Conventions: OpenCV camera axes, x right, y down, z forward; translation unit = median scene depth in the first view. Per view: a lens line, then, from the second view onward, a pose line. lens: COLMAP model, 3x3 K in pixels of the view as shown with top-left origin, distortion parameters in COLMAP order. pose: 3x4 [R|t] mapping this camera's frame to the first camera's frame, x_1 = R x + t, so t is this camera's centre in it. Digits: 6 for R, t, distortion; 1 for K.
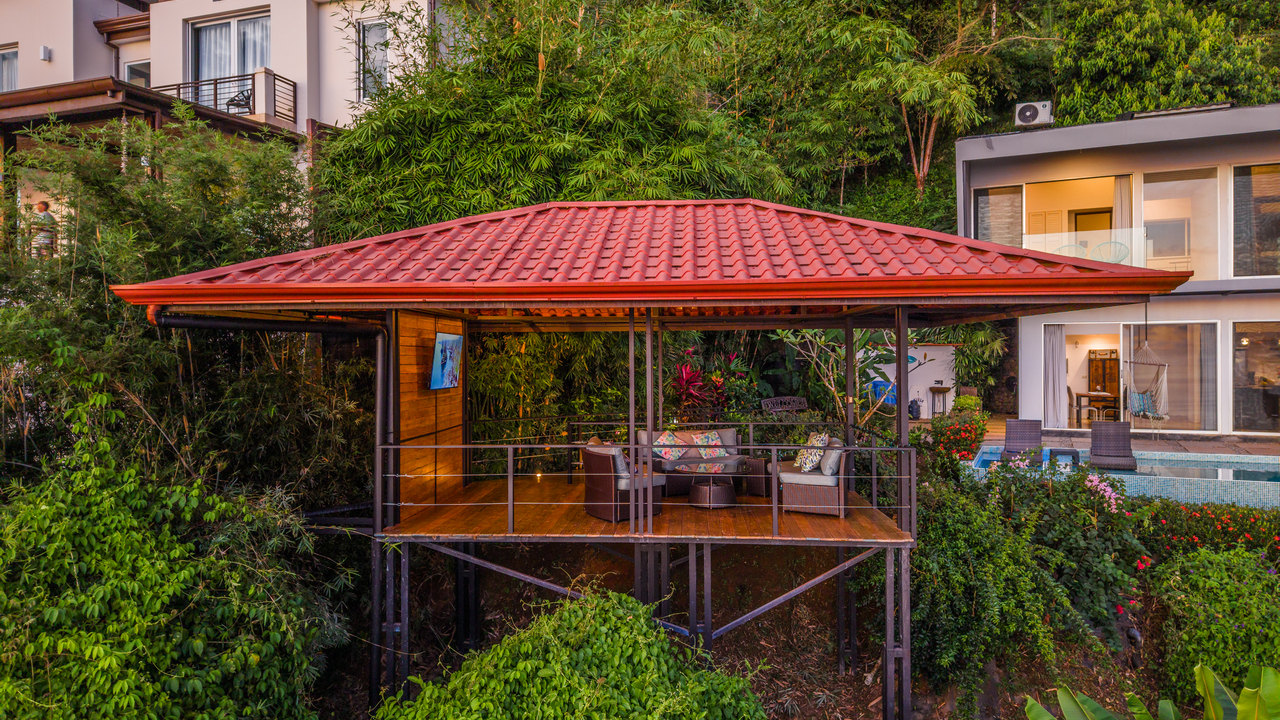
lens RADIAL K [[854.1, 0, 630.7], [0, 854.1, 362.9], [0, 0, 1]] dist [0.061454, -0.081608]
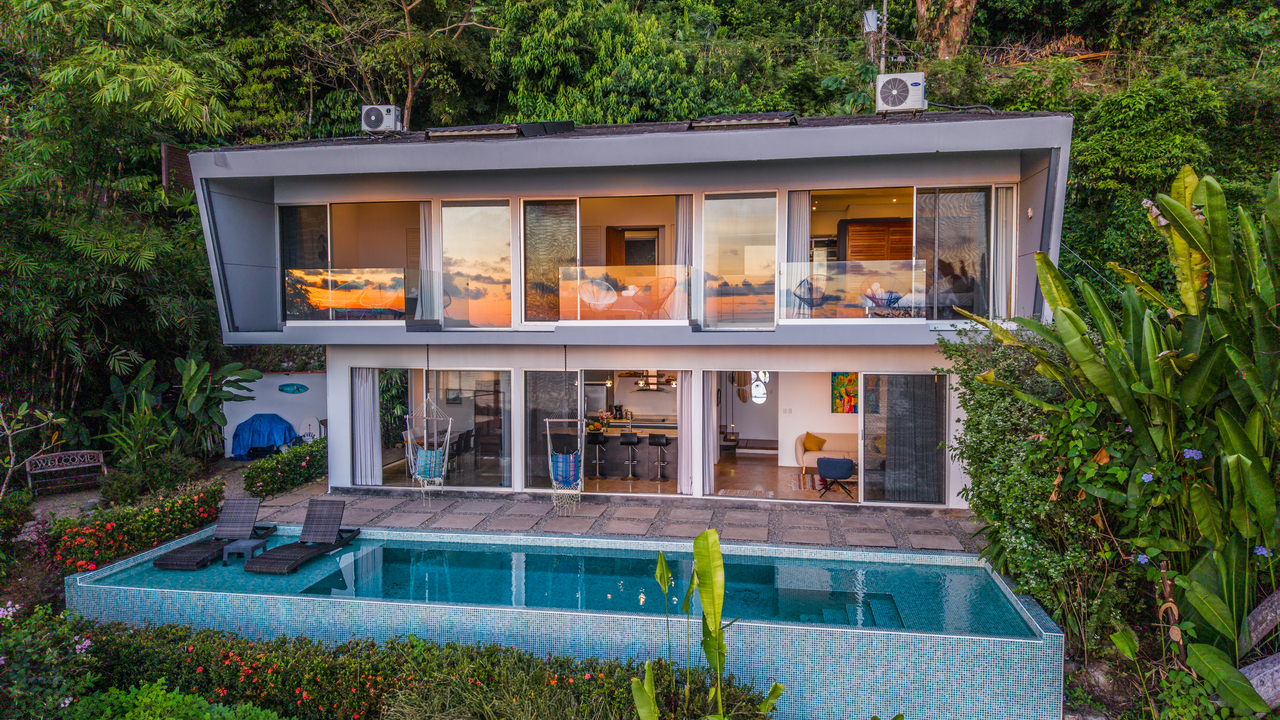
lens RADIAL K [[863.2, 0, 637.3], [0, 863.2, 359.5], [0, 0, 1]] dist [0.001489, -0.000731]
pose [[0.964447, -0.008011, 0.264155, 0.586244], [-0.005596, 0.998697, 0.050715, -0.109221], [-0.264217, -0.050390, 0.963146, 0.091408]]
